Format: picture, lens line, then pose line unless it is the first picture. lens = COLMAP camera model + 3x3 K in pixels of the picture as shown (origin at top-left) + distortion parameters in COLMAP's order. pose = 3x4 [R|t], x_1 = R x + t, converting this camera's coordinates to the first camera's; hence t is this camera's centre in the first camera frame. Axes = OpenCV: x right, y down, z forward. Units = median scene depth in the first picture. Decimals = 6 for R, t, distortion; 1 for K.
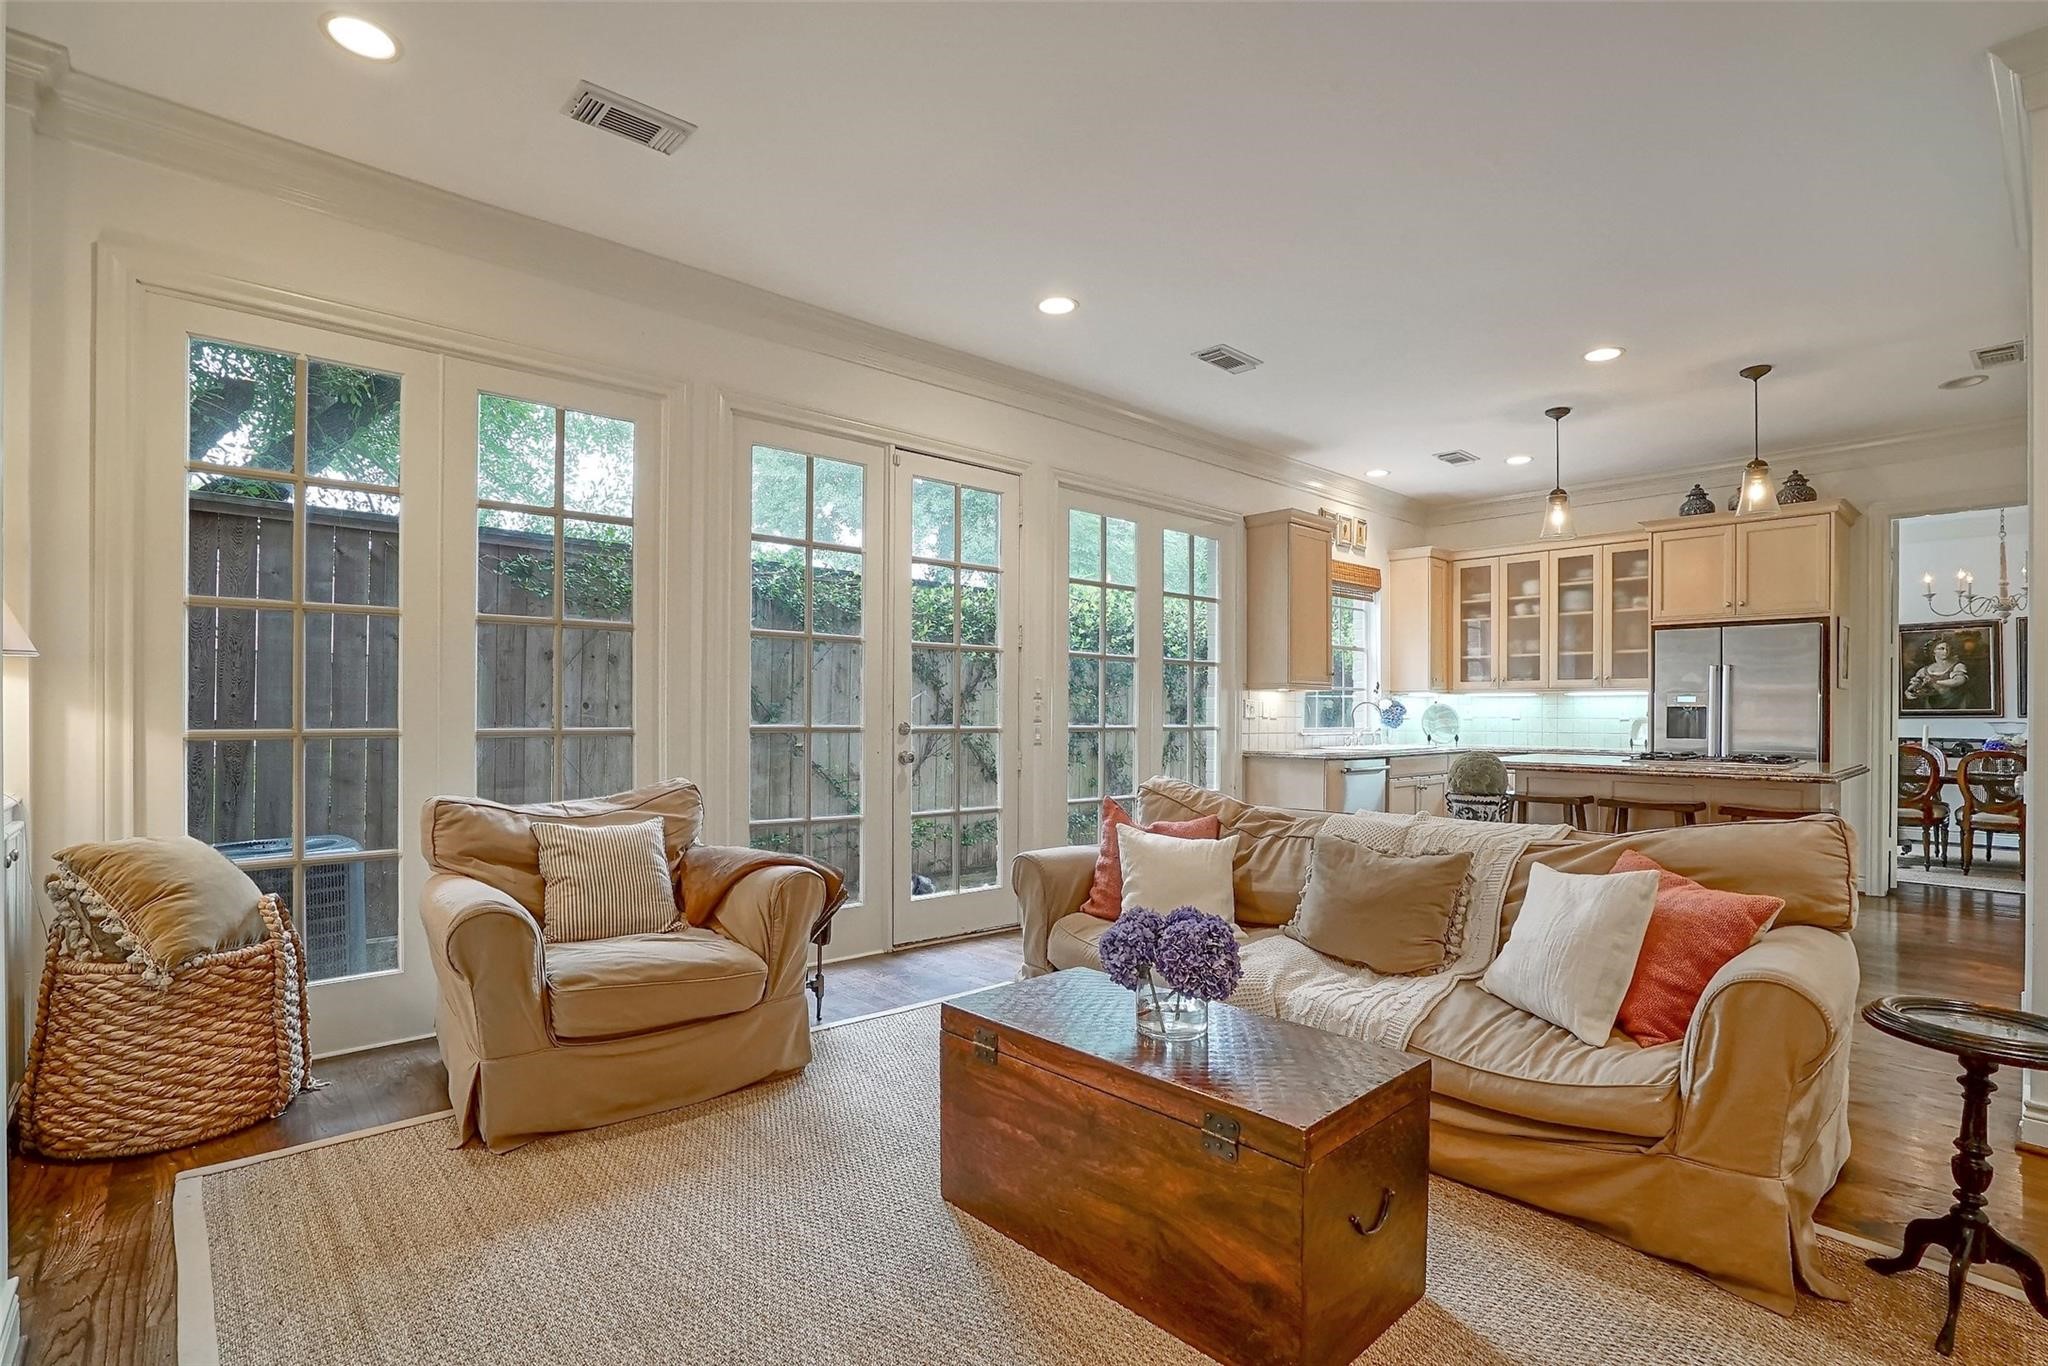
lens RADIAL K [[965.9, 0, 1062.5], [0, 965.9, 712.4], [0, 0, 1]] dist [-0.051992, 0.019272]
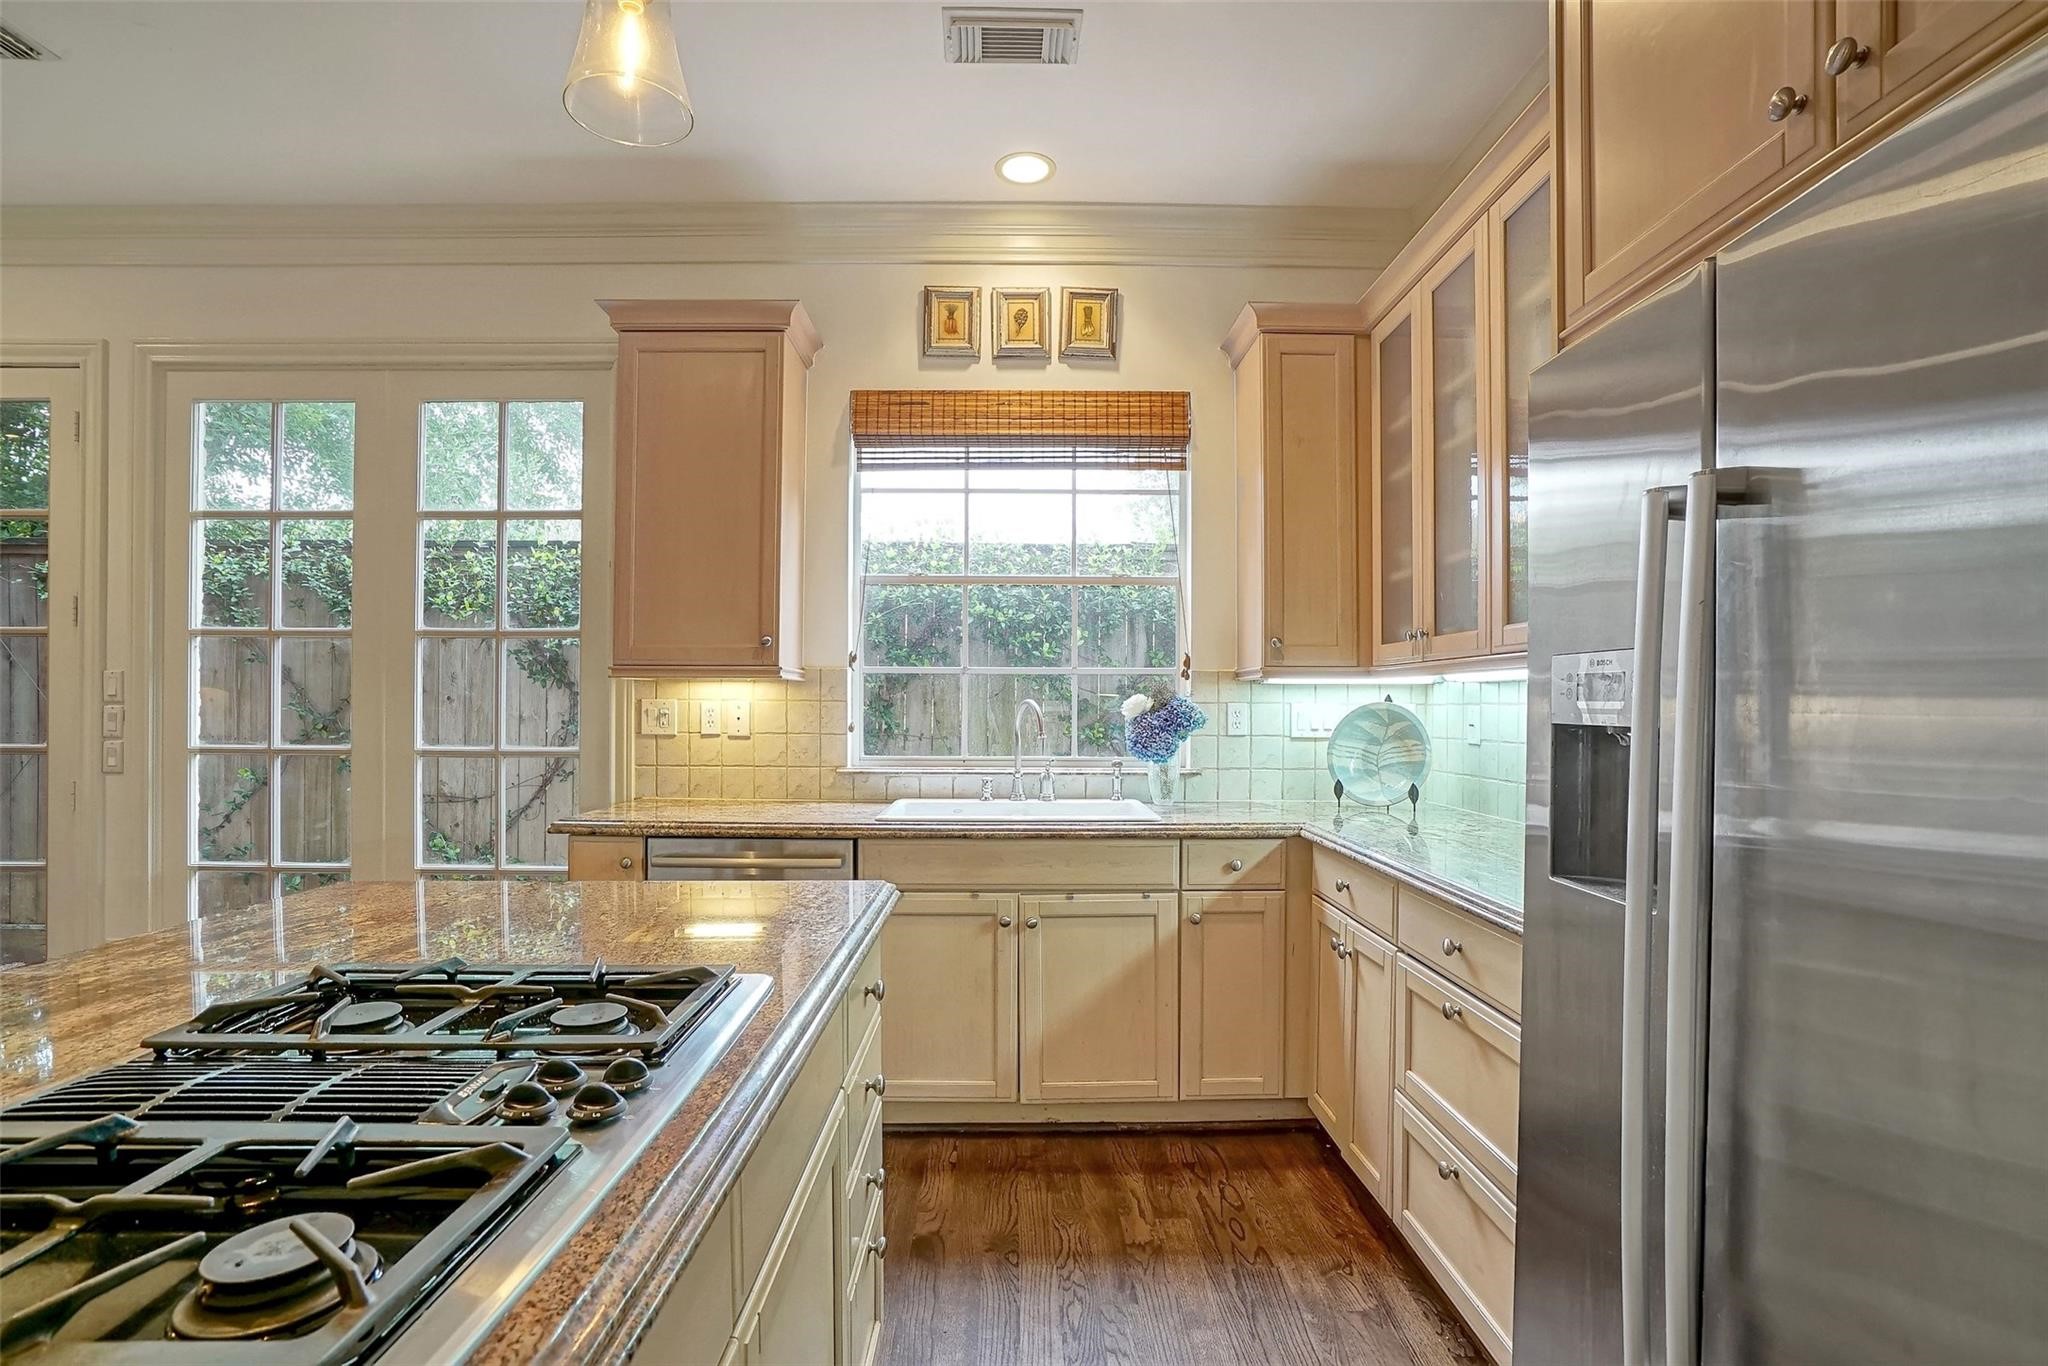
lens RADIAL K [[965.9, 0, 1017.8], [0, 965.9, 699.7], [0, 0, 1]] dist [-0.051992, 0.019272]
pose [[0.736242, -0.004751, -0.676702, 0.596574], [0.000518, 0.999979, -0.006457, -0.008531], [0.676718, 0.004403, 0.736229, 0.666744]]
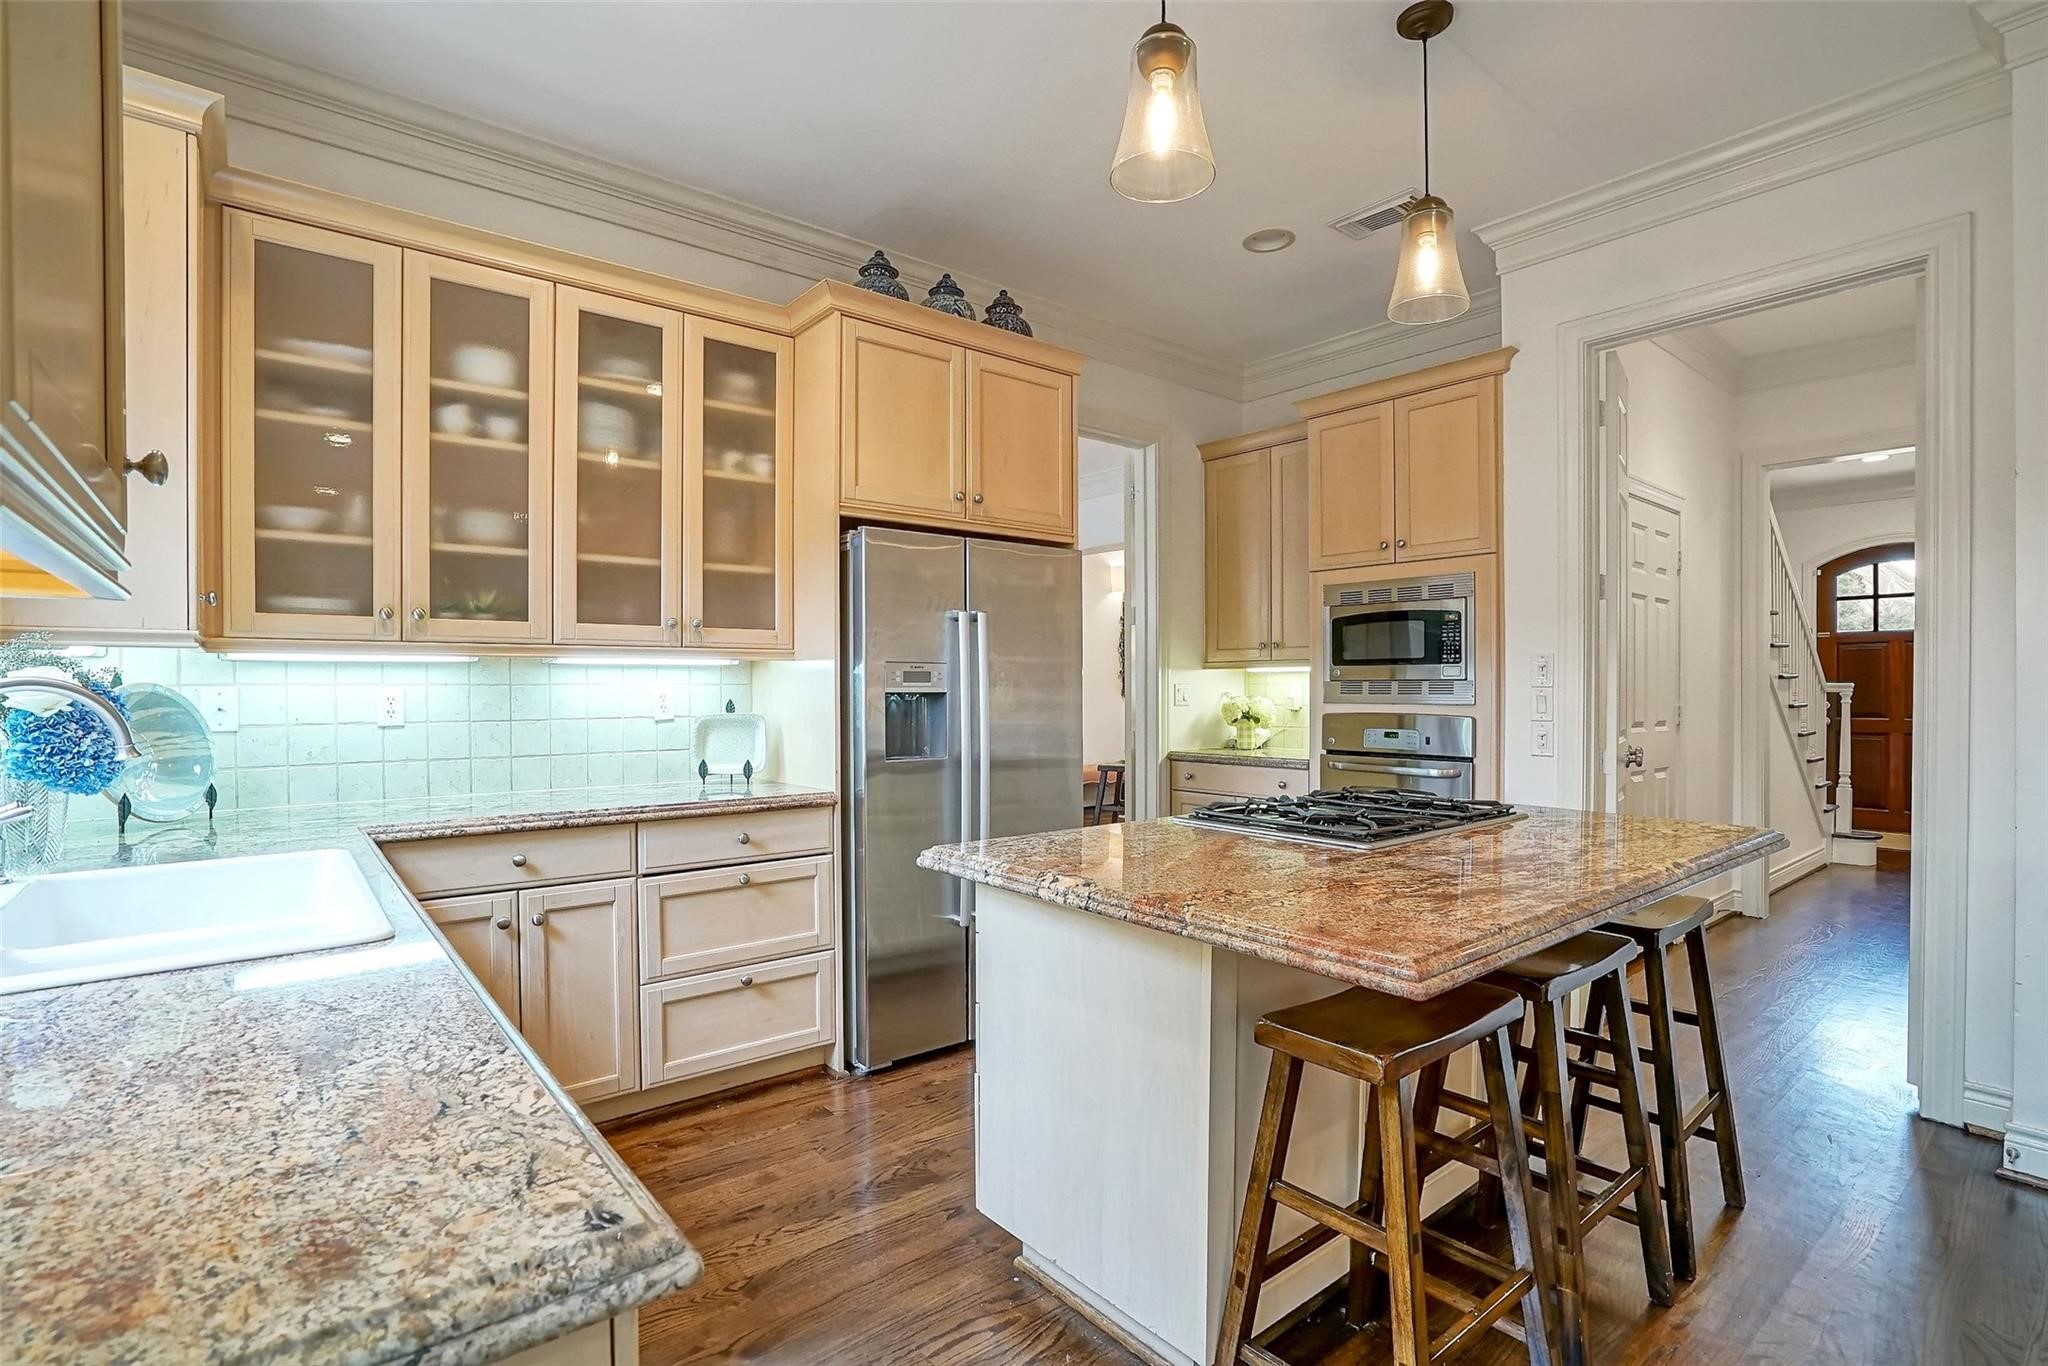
lens RADIAL K [[965.9, 0, 1040.1], [0, 965.9, 694.9], [0, 0, 1]] dist [-0.051992, 0.019272]
pose [[0.109594, -0.015403, 0.993857, 0.154283], [0.000738, 0.999881, 0.015415, -0.010947], [-0.993976, -0.000956, 0.109592, 0.764875]]
